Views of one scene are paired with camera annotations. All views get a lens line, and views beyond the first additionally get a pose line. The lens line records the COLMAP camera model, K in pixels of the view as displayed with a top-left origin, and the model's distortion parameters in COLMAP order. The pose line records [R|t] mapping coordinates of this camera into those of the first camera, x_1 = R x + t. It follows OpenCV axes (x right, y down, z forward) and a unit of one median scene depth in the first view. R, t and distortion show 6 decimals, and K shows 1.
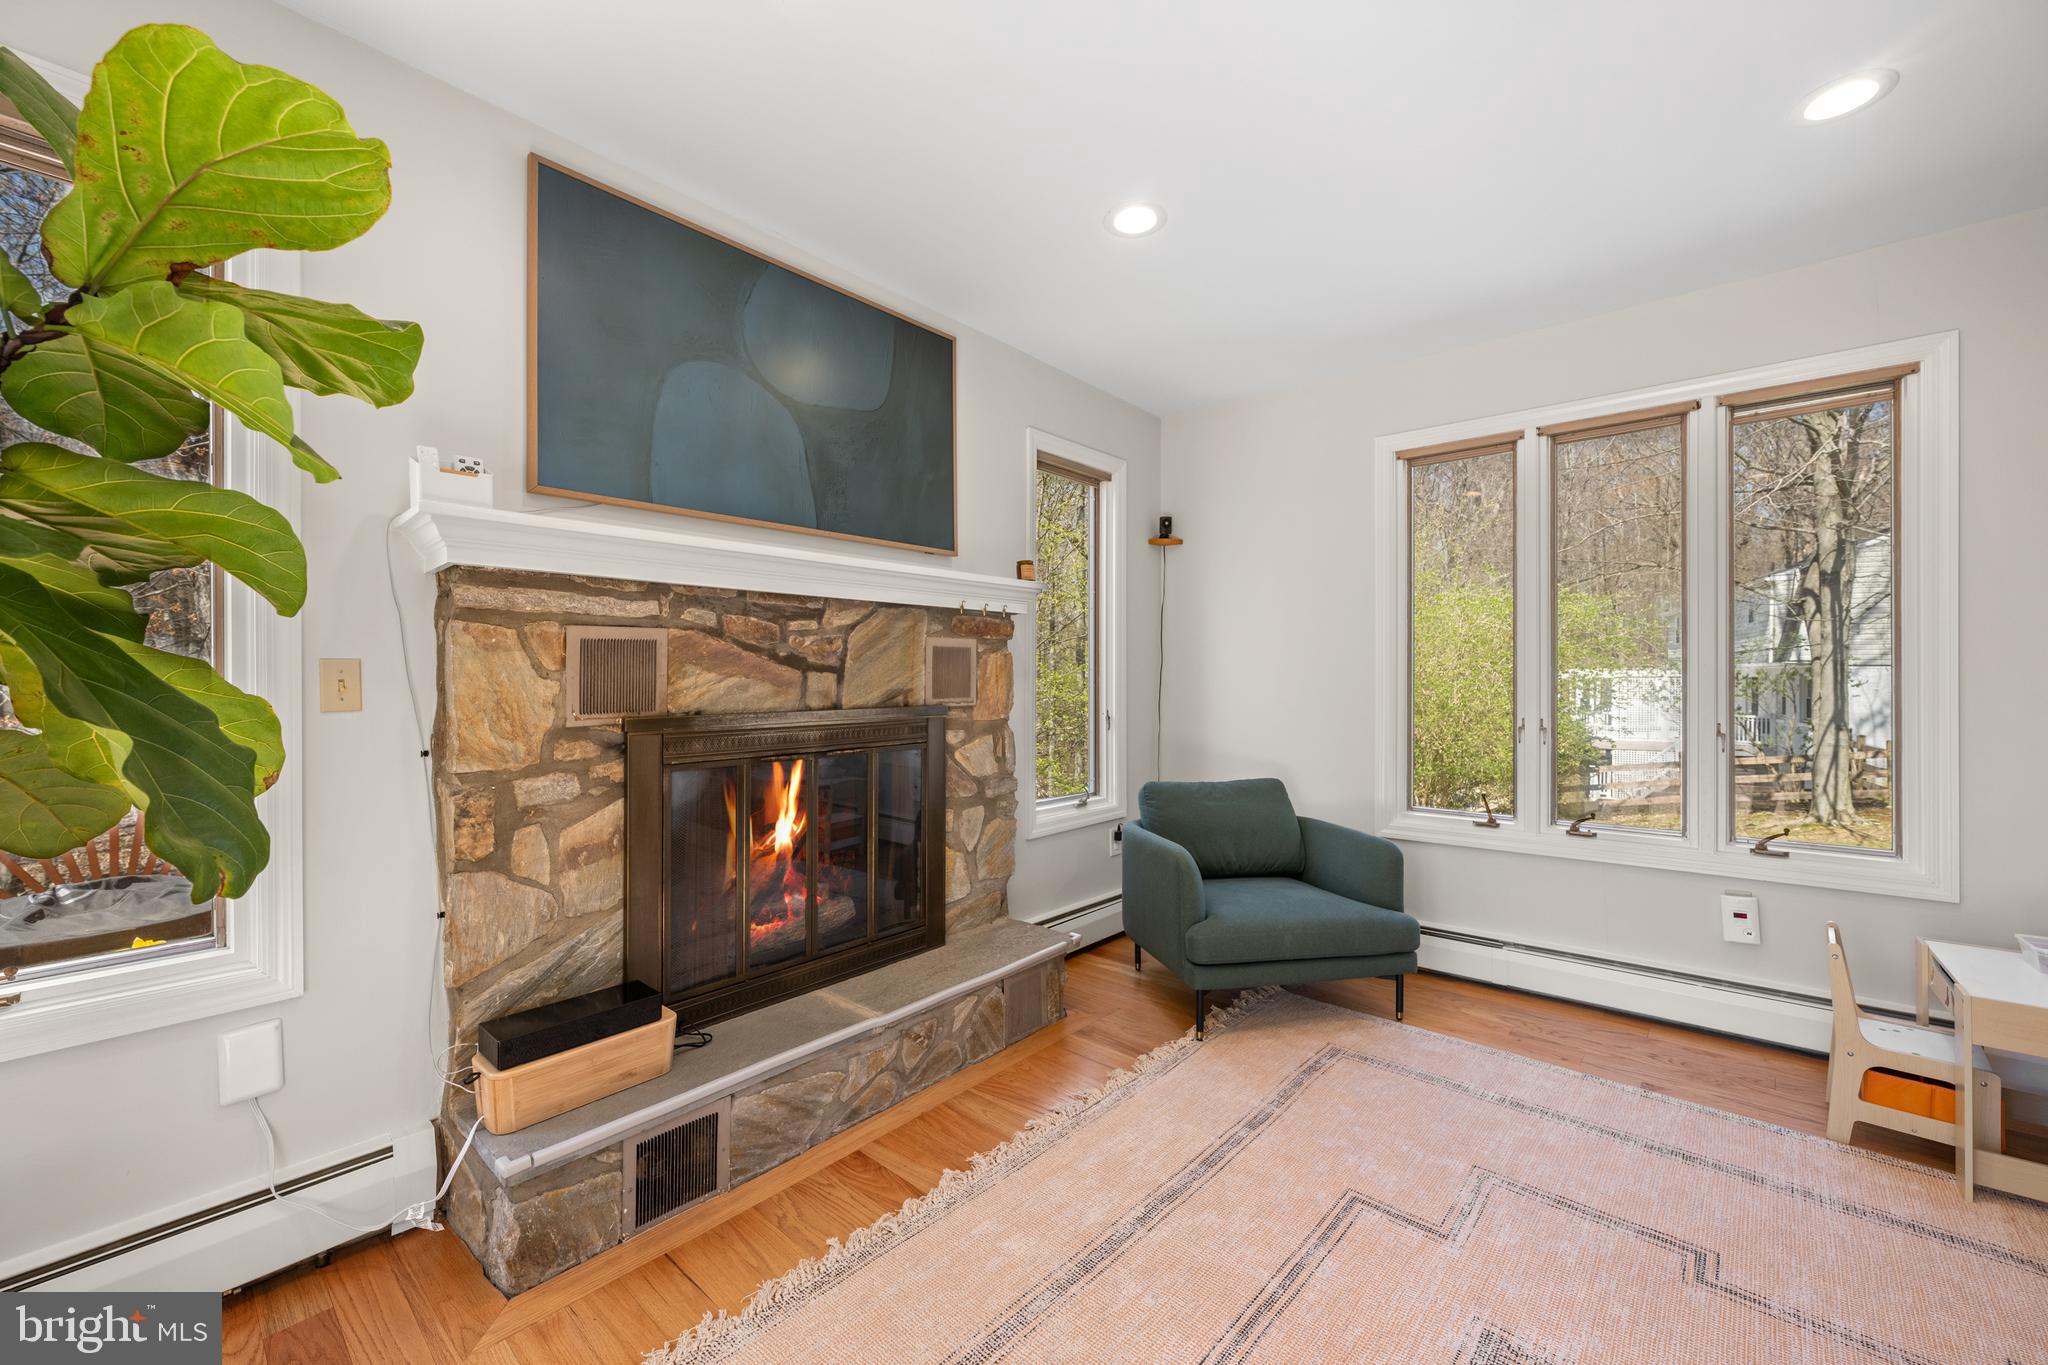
lens RADIAL K [[817.7, 0, 1013.4], [0, 817.7, 675.0], [0, 0, 1]] dist [-0.001229, 0.000519]
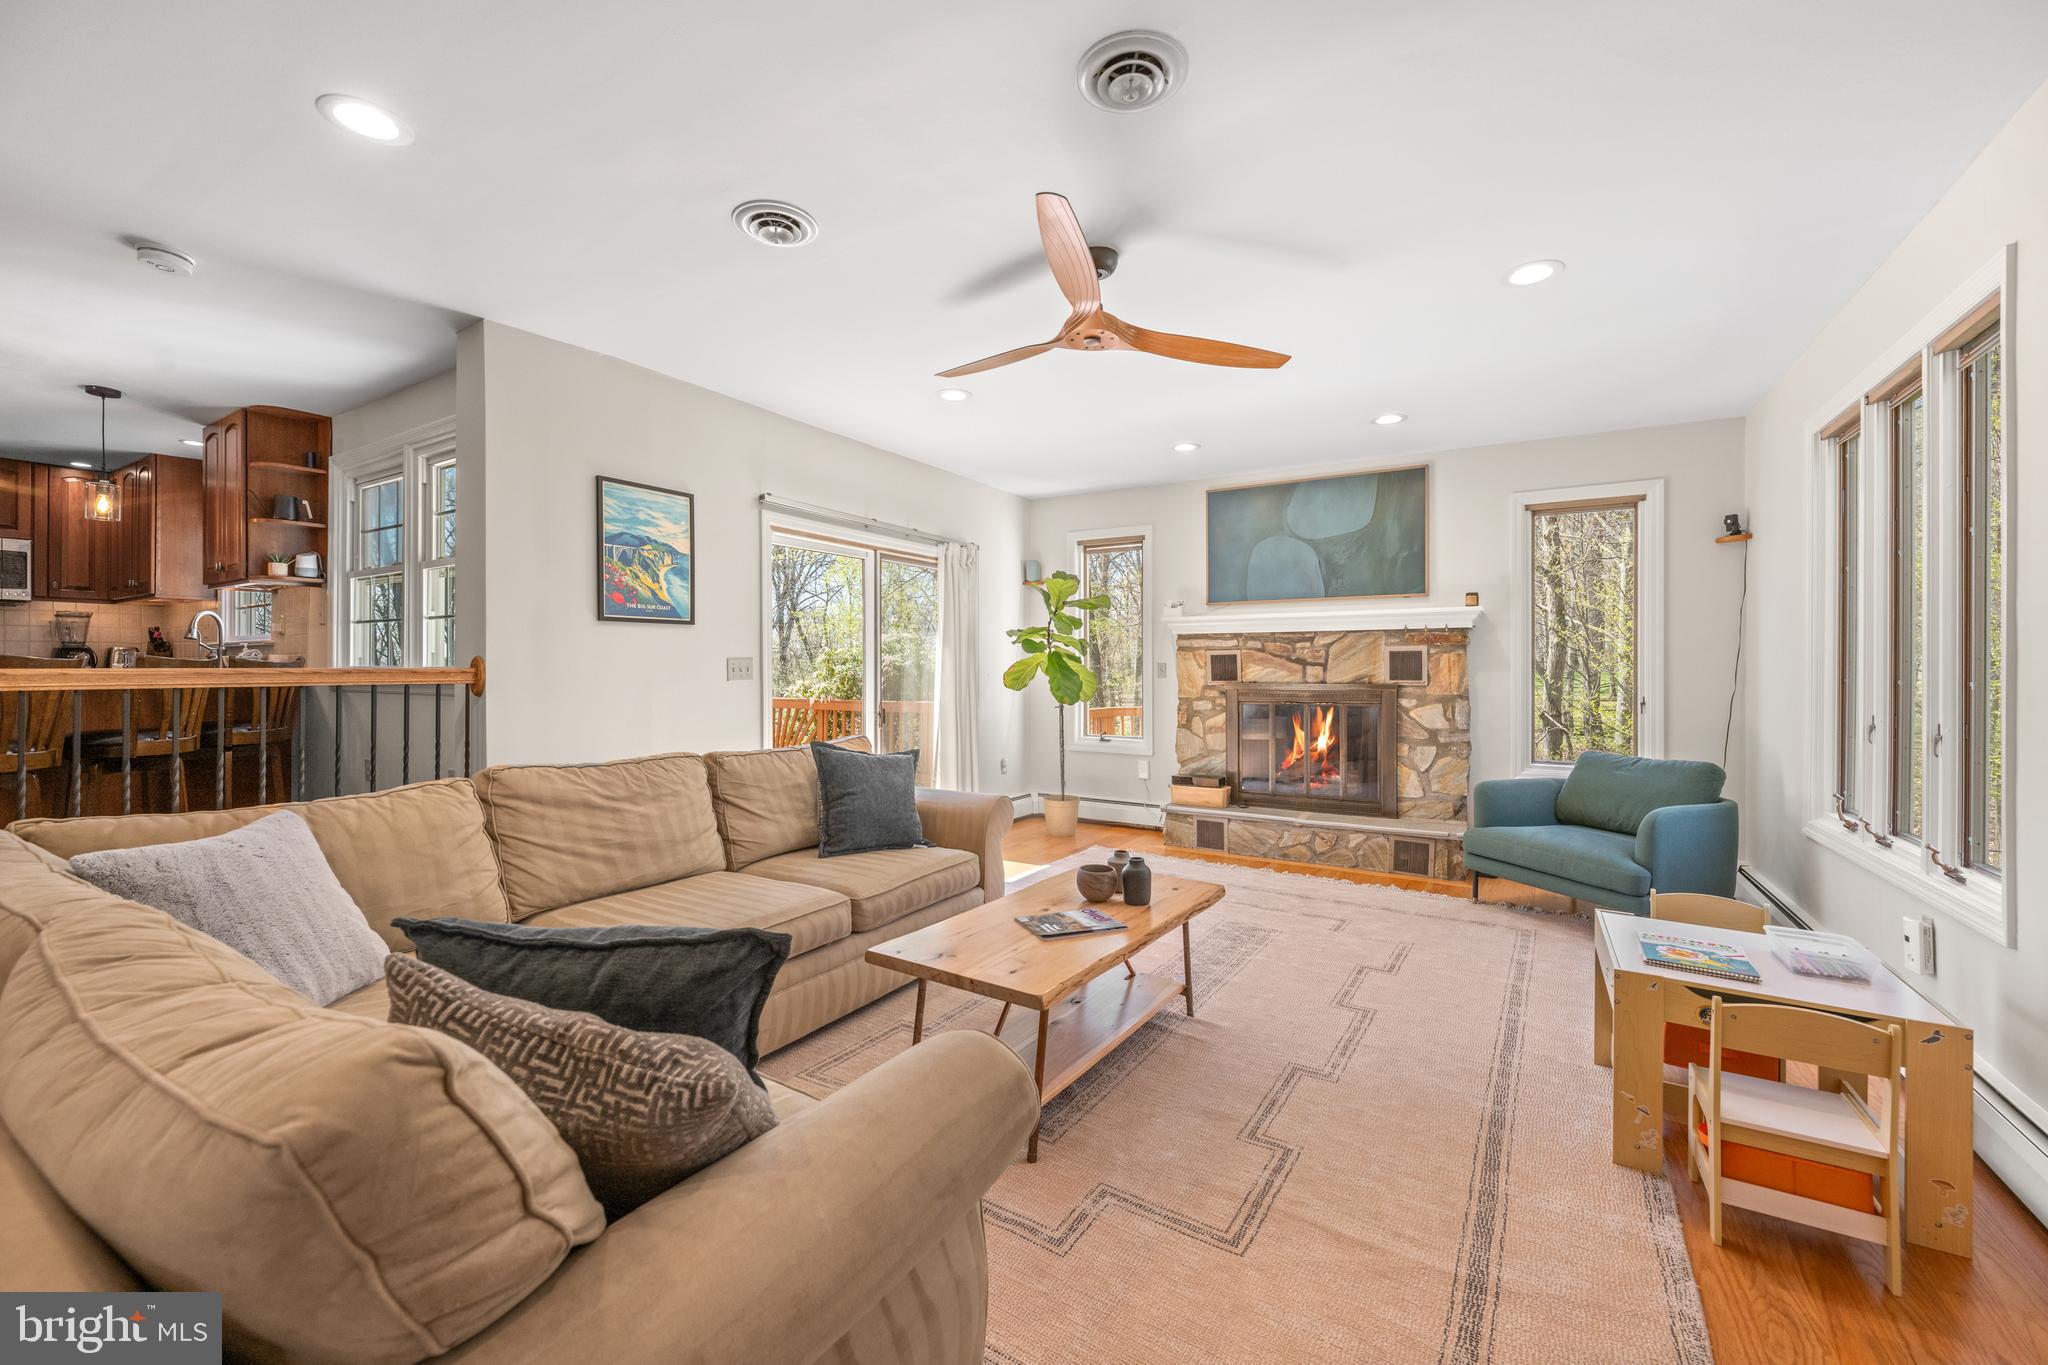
lens RADIAL K [[817.7, 0, 1021.4], [0, 817.7, 666.5], [0, 0, 1]] dist [-0.001229, 0.000519]
pose [[0.157201, -0.001135, -0.987566, 1.786877], [0.001492, 0.999998, -0.000912, -0.001297], [0.987565, -0.001331, 0.157203, -0.100238]]
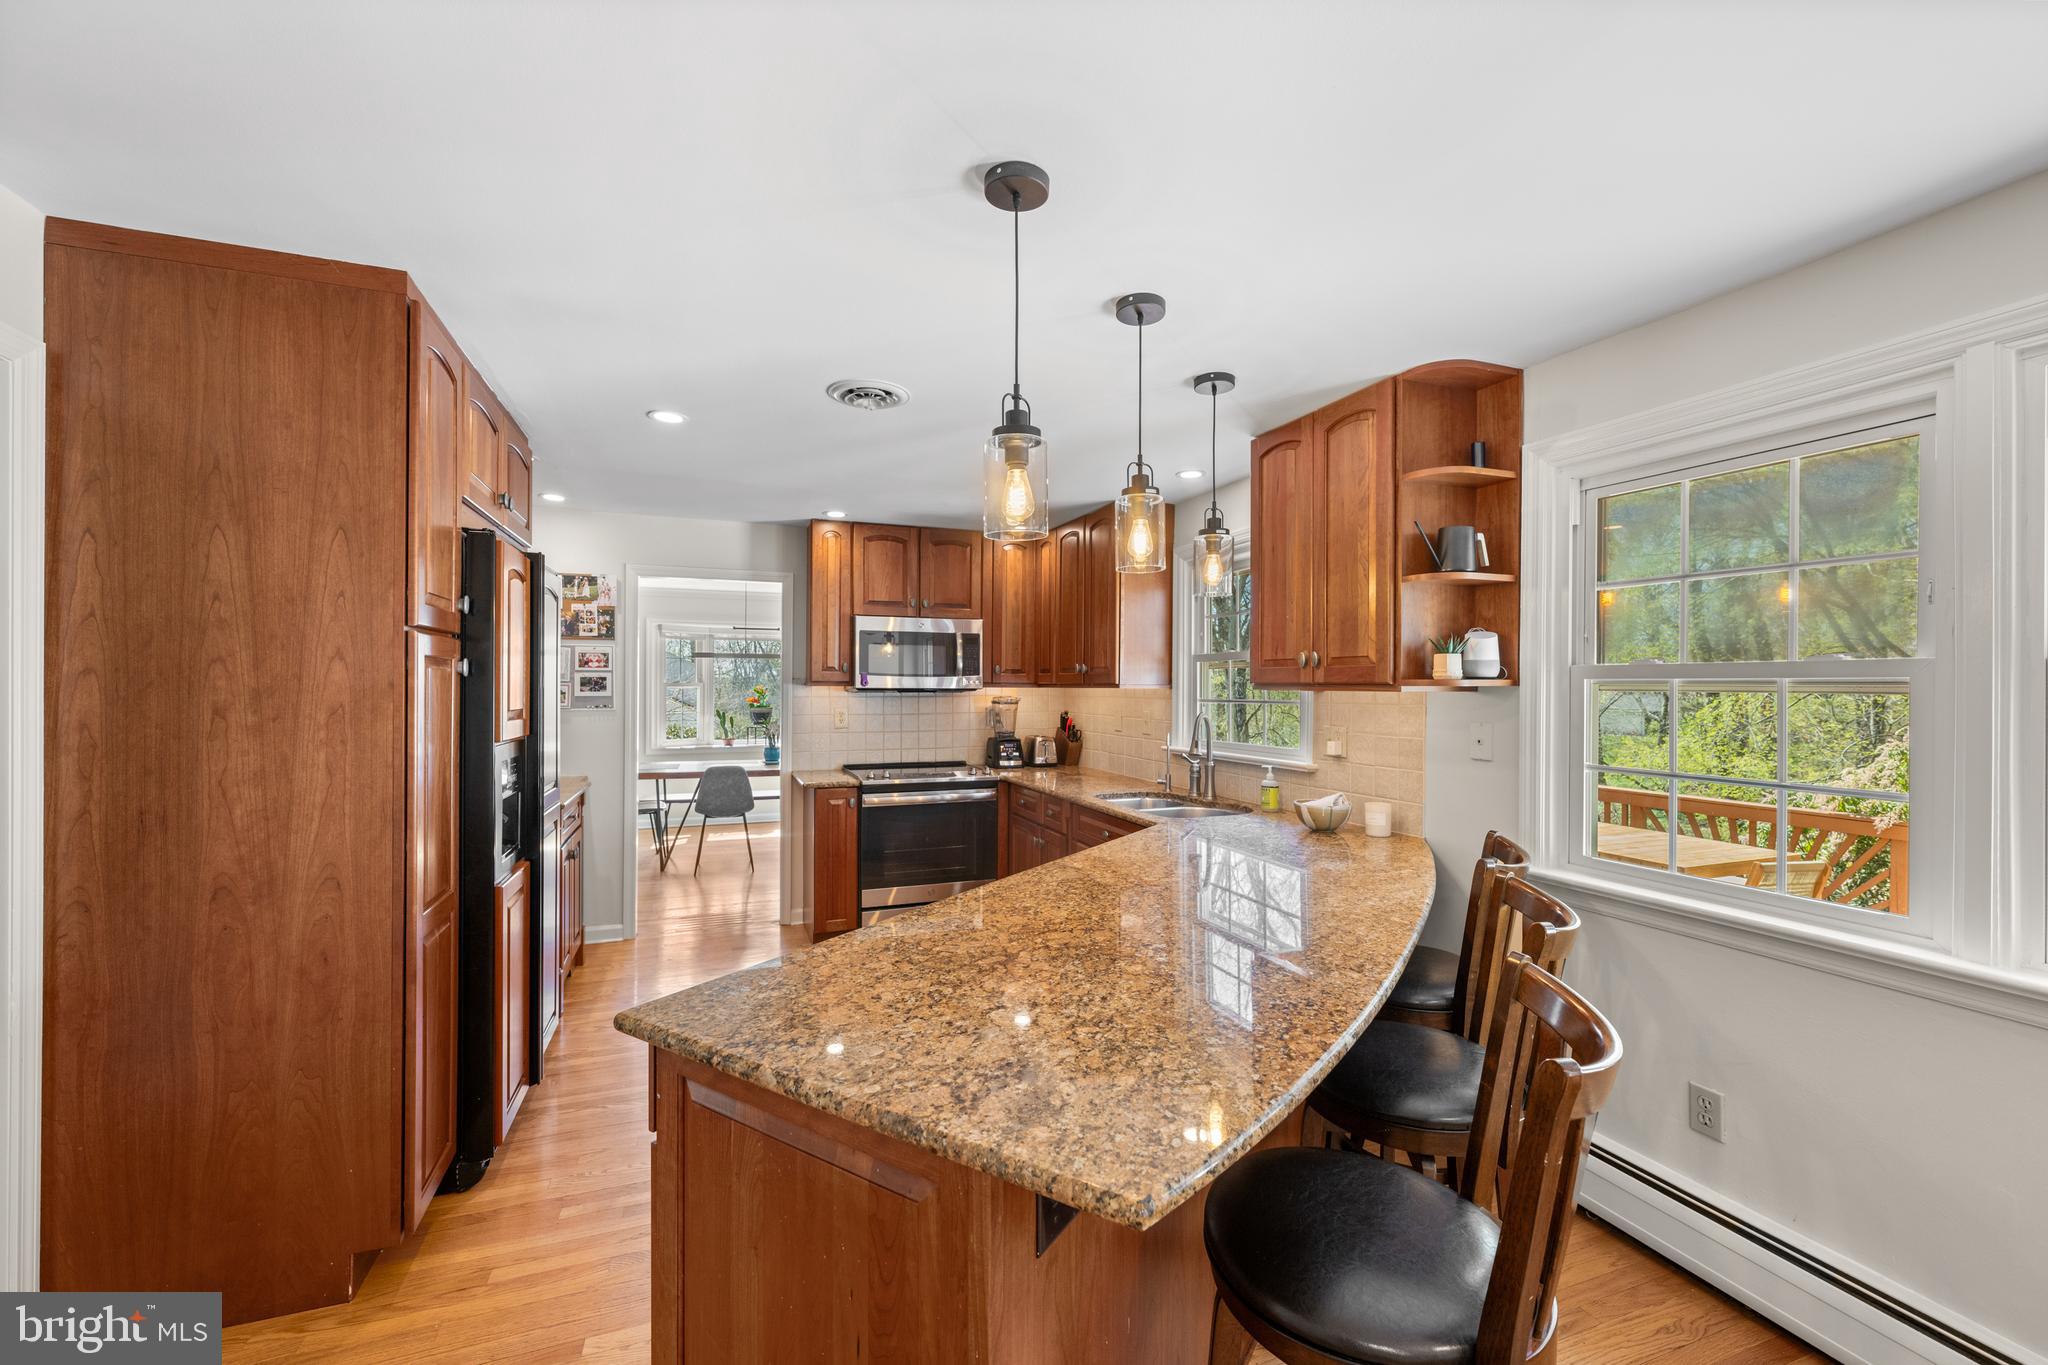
lens RADIAL K [[817.7, 0, 1018.6], [0, 817.7, 684.7], [0, 0, 1]] dist [-0.001229, 0.000519]
pose [[-0.470862, -0.004138, -0.882197, 0.869766], [-0.002674, 0.999991, -0.003263, -0.185656], [0.882203, 0.000822, -0.470869, -1.385311]]
